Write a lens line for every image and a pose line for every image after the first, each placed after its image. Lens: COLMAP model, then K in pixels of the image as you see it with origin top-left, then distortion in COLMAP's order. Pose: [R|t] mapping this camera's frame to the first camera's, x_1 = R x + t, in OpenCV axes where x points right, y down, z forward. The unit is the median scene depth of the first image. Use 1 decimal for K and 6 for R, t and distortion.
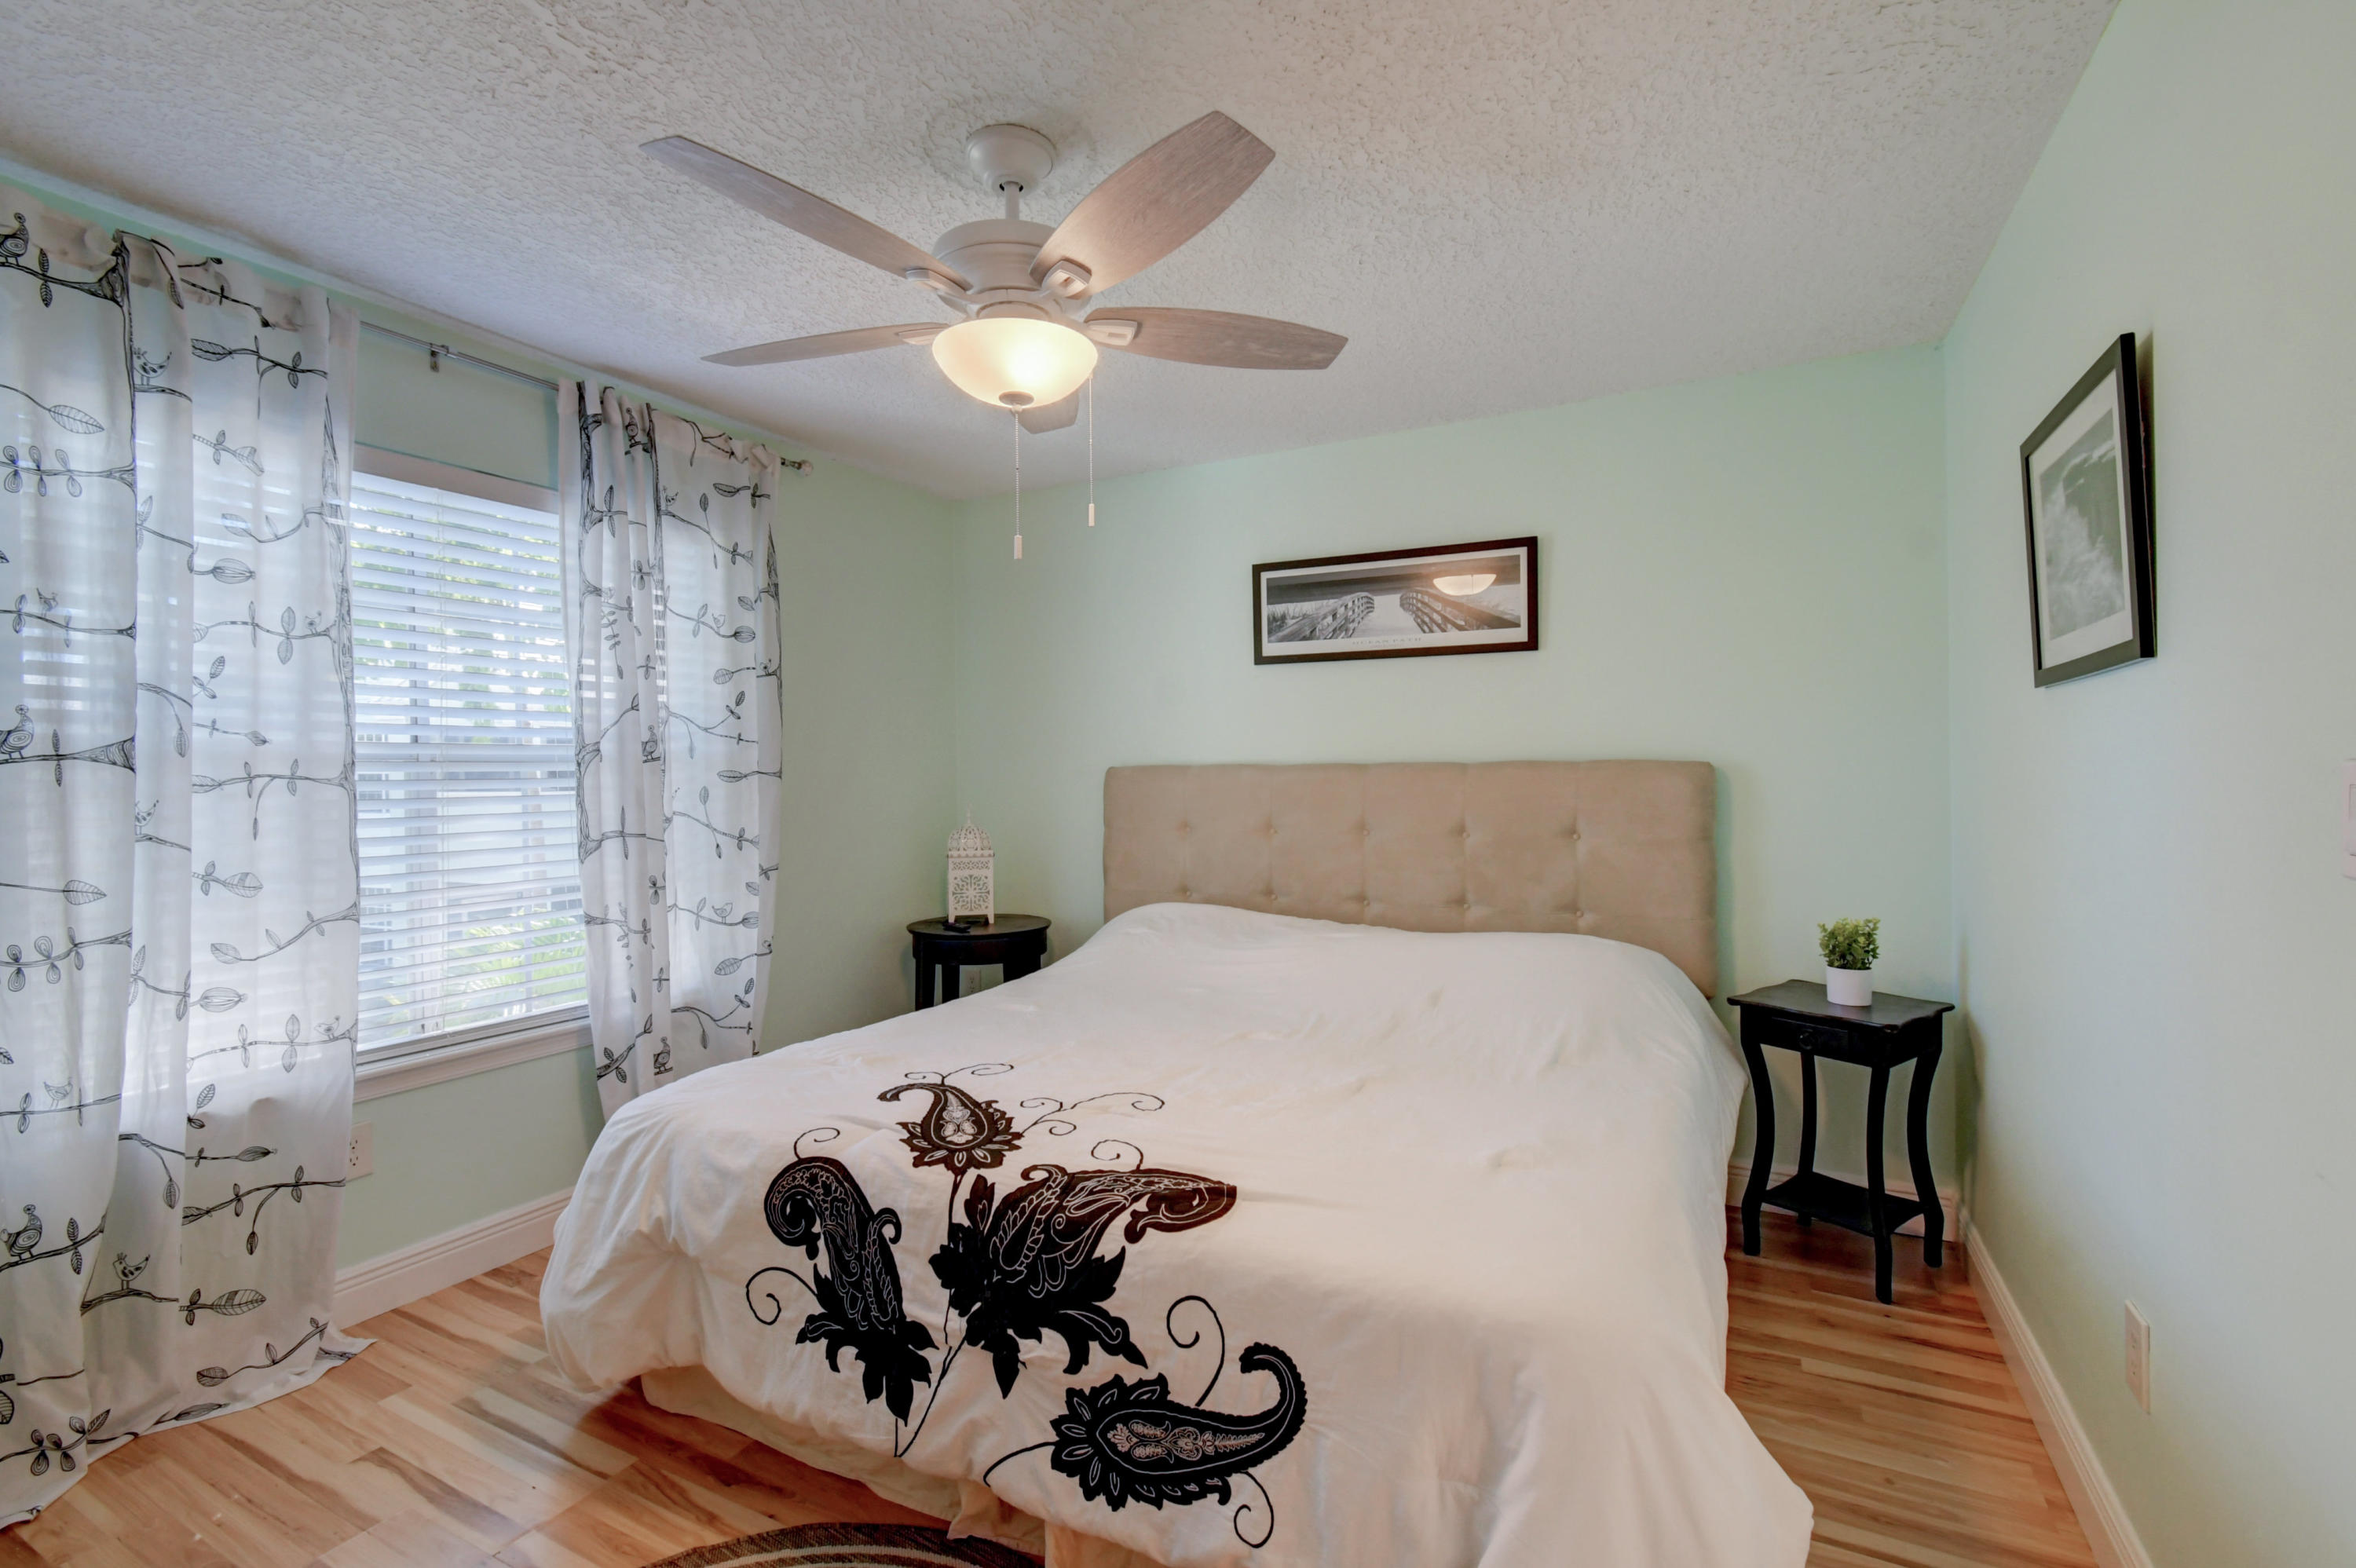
lens RADIAL K [[1038.3, 0, 1182.2], [0, 1038.3, 782.6], [0, 0, 1]] dist [0.000711, -0.000053]
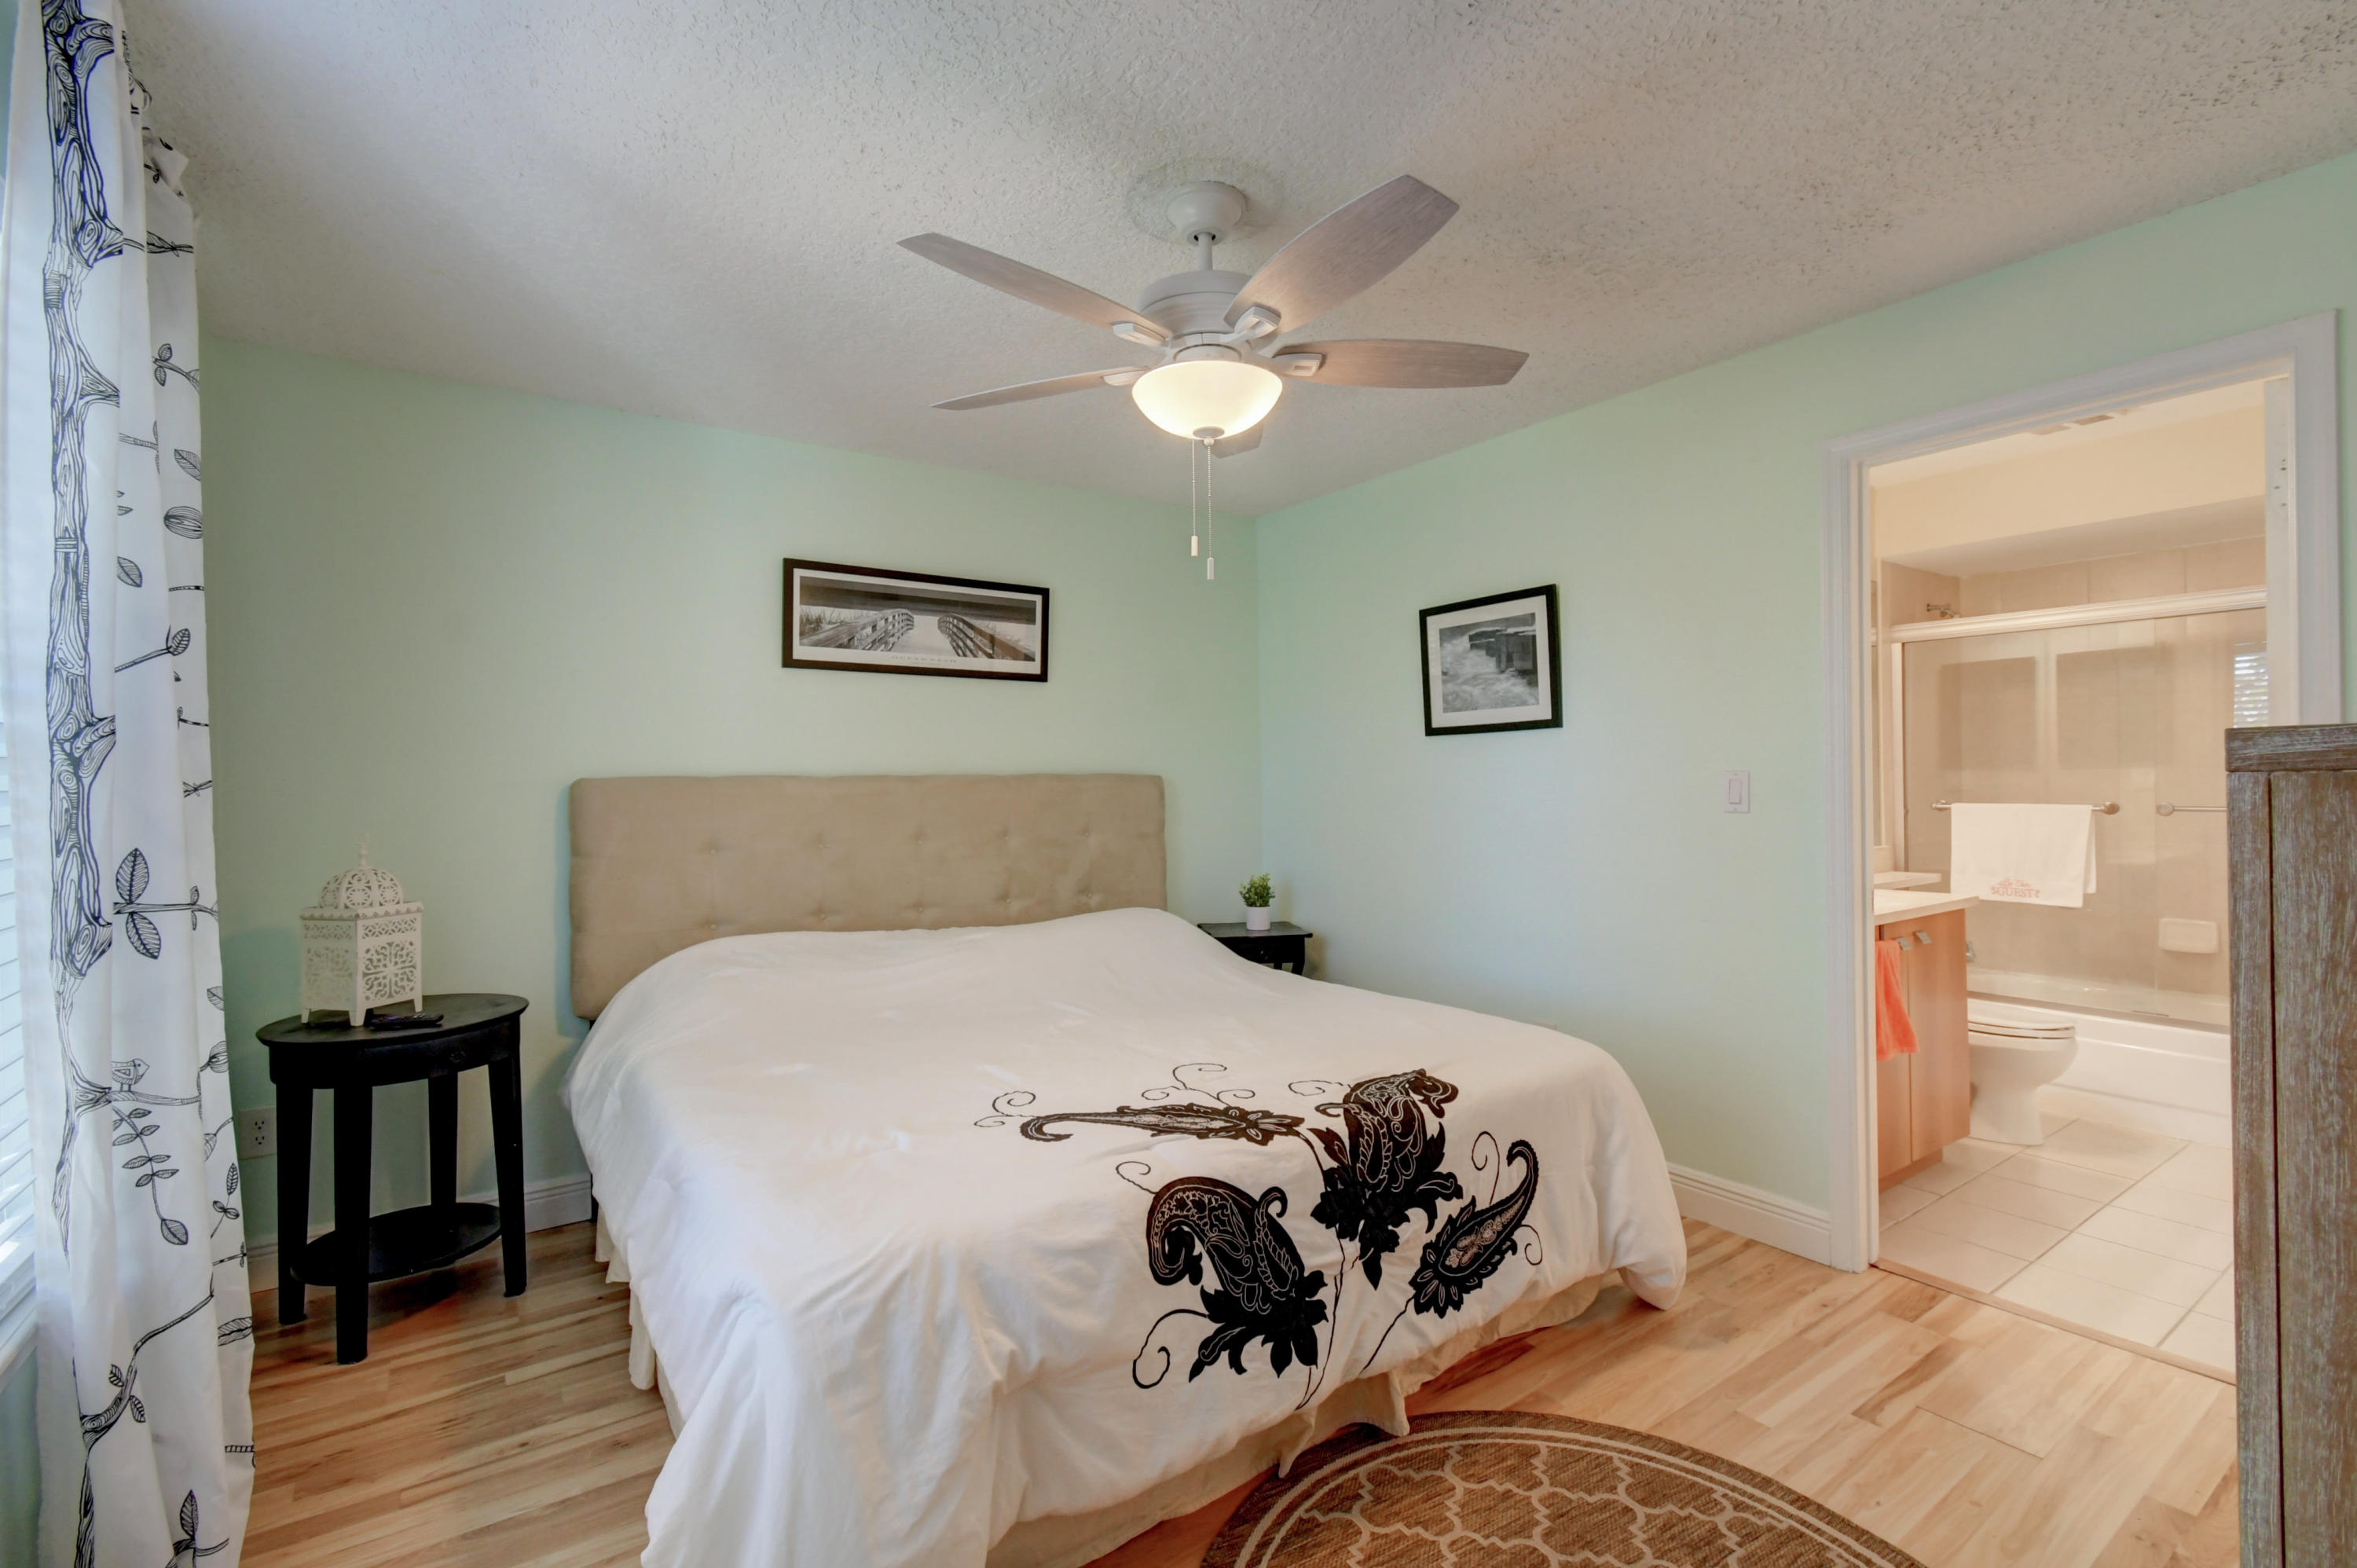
lens RADIAL K [[1038.8, 0, 1173.5], [0, 1038.8, 787.4], [0, 0, 1]] dist [0.000711, -0.000053]
pose [[0.464935, -0.002546, 0.885341, -1.263709], [0.016620, 0.999845, -0.005852, 0.008098], [-0.885189, 0.017435, 0.464905, 0.591352]]
